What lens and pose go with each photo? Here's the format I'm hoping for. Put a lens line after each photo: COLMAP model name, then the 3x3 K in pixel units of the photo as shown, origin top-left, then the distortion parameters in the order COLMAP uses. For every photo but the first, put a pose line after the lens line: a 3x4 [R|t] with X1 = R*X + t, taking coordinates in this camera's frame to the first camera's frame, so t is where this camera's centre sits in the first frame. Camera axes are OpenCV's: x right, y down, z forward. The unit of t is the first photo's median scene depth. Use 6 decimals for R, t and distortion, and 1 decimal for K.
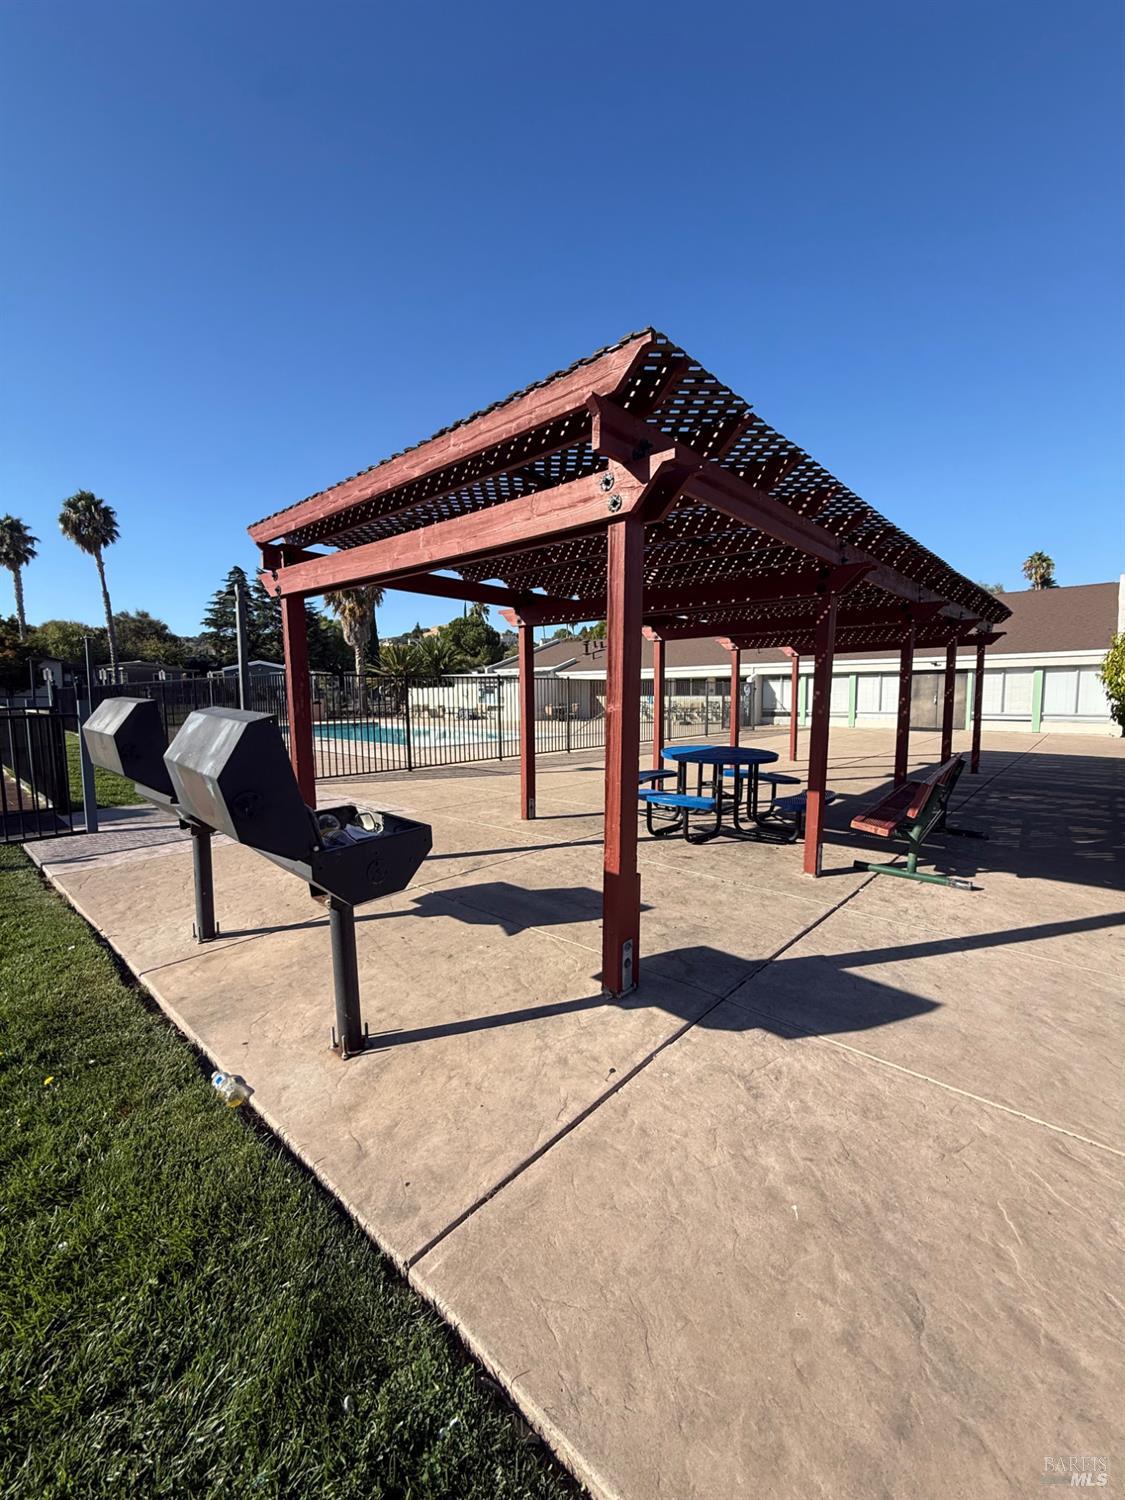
lens RADIAL K [[592.9, 0, 562.5], [0, 592.9, 750.0], [0, 0, 1]] dist [-0.001557, -0.000054]
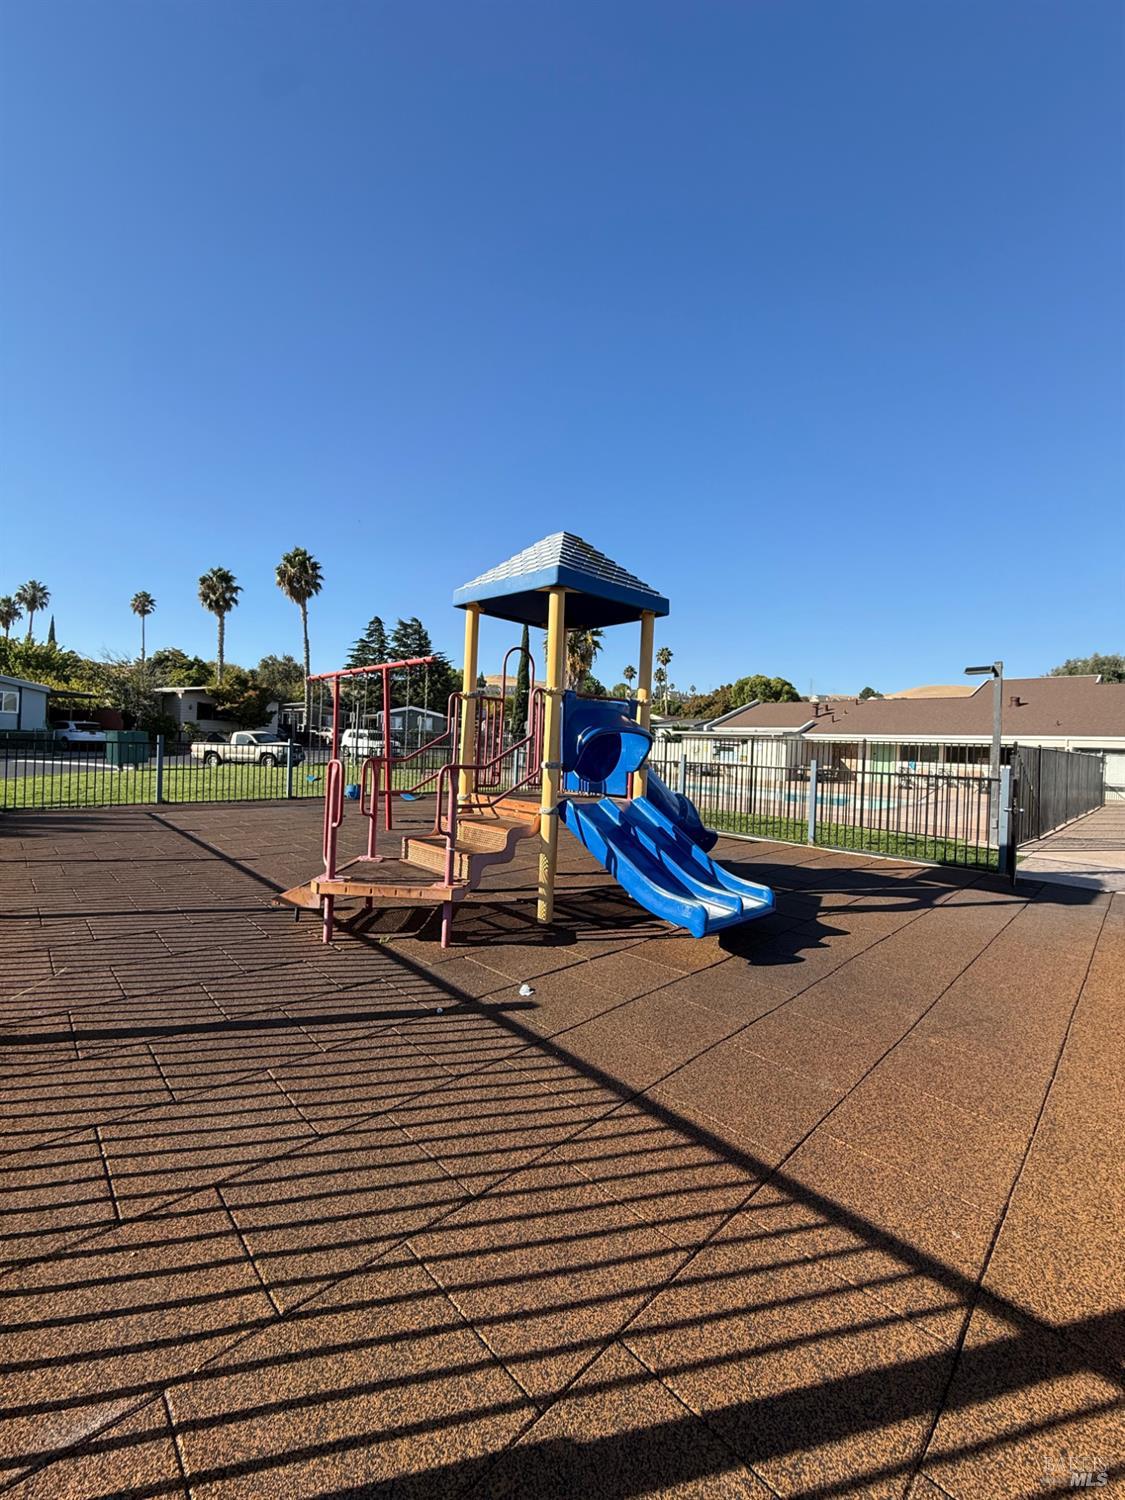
lens RADIAL K [[592.9, 0, 562.5], [0, 592.9, 750.0], [0, 0, 1]] dist [-0.001557, -0.000054]
pose [[0.997424, 0.042237, -0.057975, -0.249560], [-0.047059, 0.995311, -0.084509, 0.001838], [0.054134, 0.087020, 0.994735, -0.024085]]
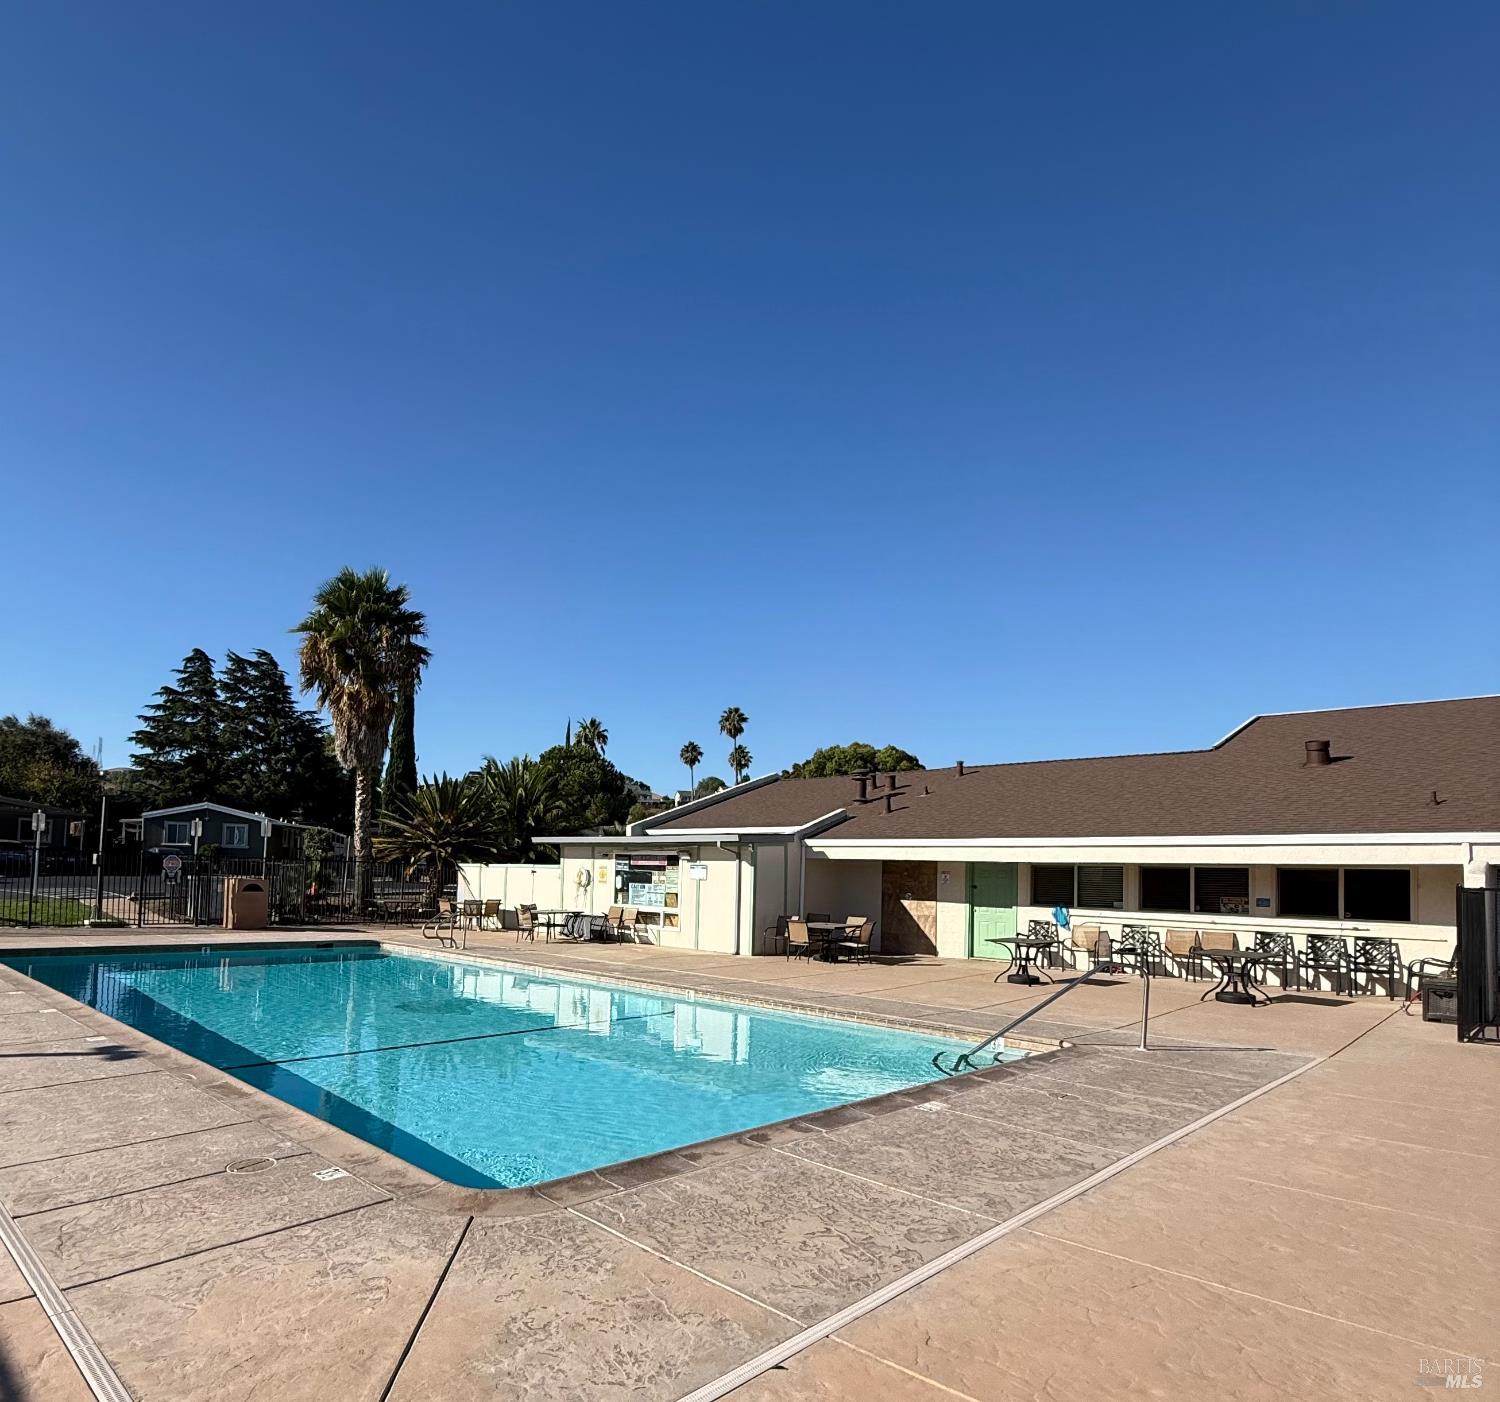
lens RADIAL K [[910.4, 0, 638.1], [0, 910.4, 841.3], [0, 0, 1]] dist [-0.022986, -0.000324]
pose [[0.996931, 0.036586, -0.069208, -0.058285], [-0.045457, 0.990301, -0.131295, -0.027612], [0.063734, 0.134038, 0.988925, 0.247400]]
